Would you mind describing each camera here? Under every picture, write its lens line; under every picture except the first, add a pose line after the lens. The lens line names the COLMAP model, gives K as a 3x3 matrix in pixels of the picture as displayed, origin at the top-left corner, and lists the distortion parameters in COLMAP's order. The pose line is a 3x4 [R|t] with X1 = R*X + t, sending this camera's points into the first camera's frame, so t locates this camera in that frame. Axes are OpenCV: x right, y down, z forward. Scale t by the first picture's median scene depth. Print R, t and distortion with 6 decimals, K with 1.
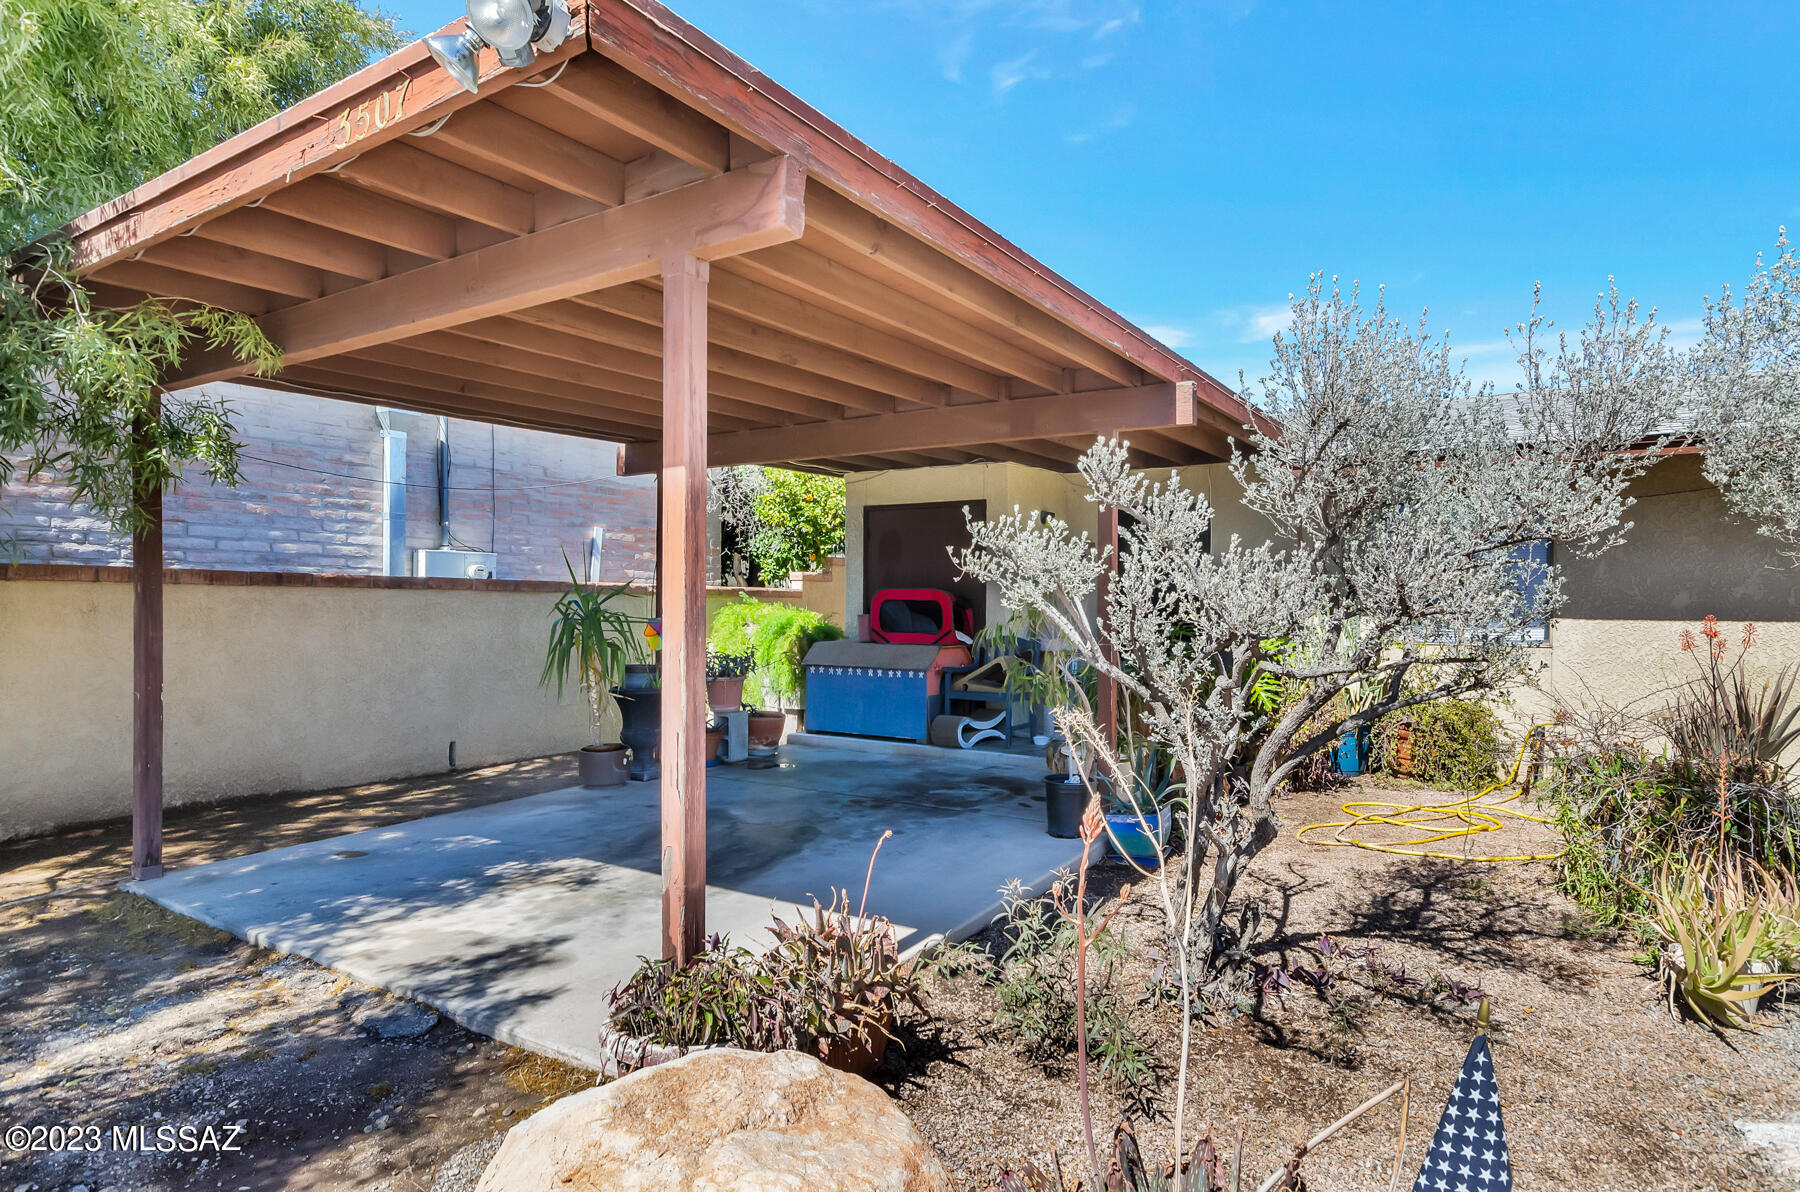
lens RADIAL K [[984.7, 0, 899.1], [0, 984.7, 594.5], [0, 0, 1]] dist [0.014127, 0.000199]
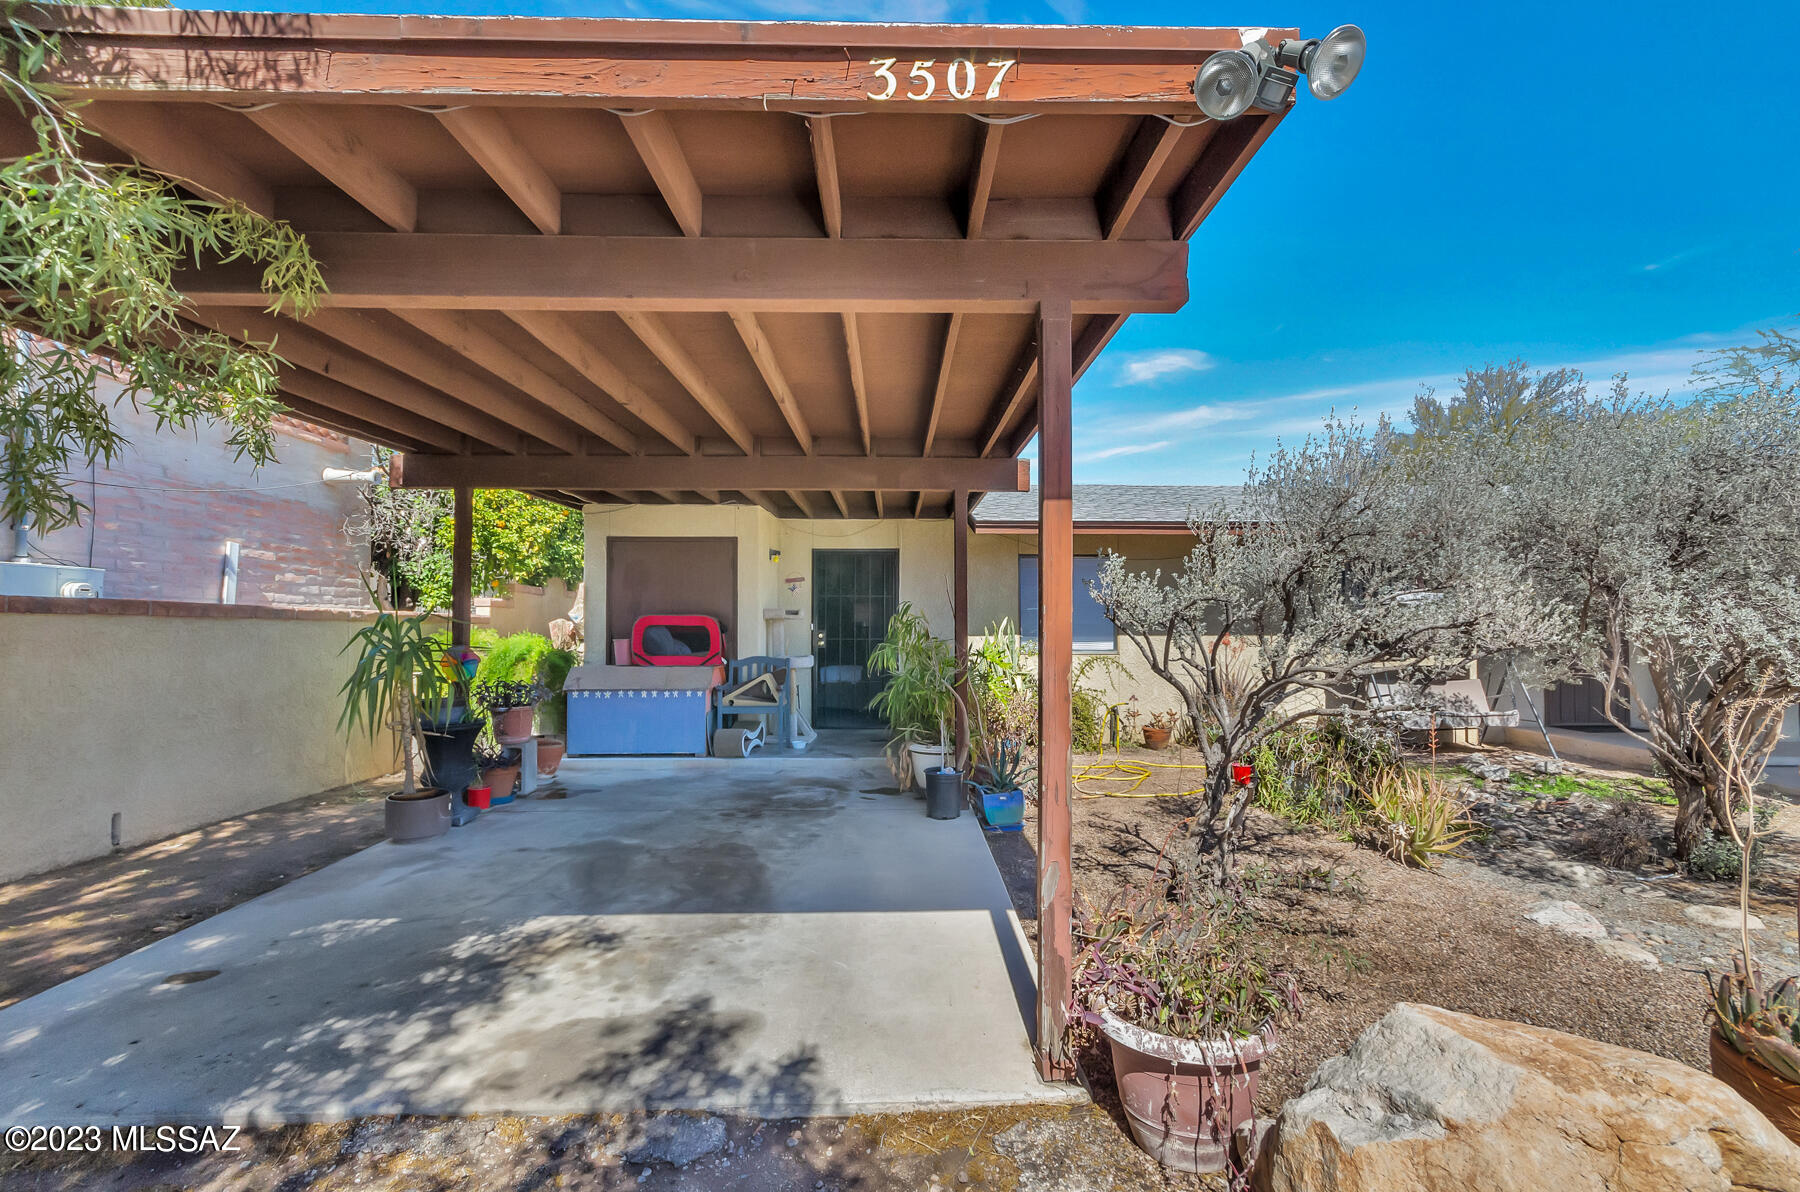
lens RADIAL K [[799.4, 0, 903.5], [0, 799.4, 597.2], [0, 0, 1]] dist [0.007859, -0.000452]
pose [[0.828727, 0.015429, 0.559440, -0.475890], [0.000809, 0.999586, -0.028767, 0.000103], [-0.559652, 0.024292, 0.828372, 0.218536]]
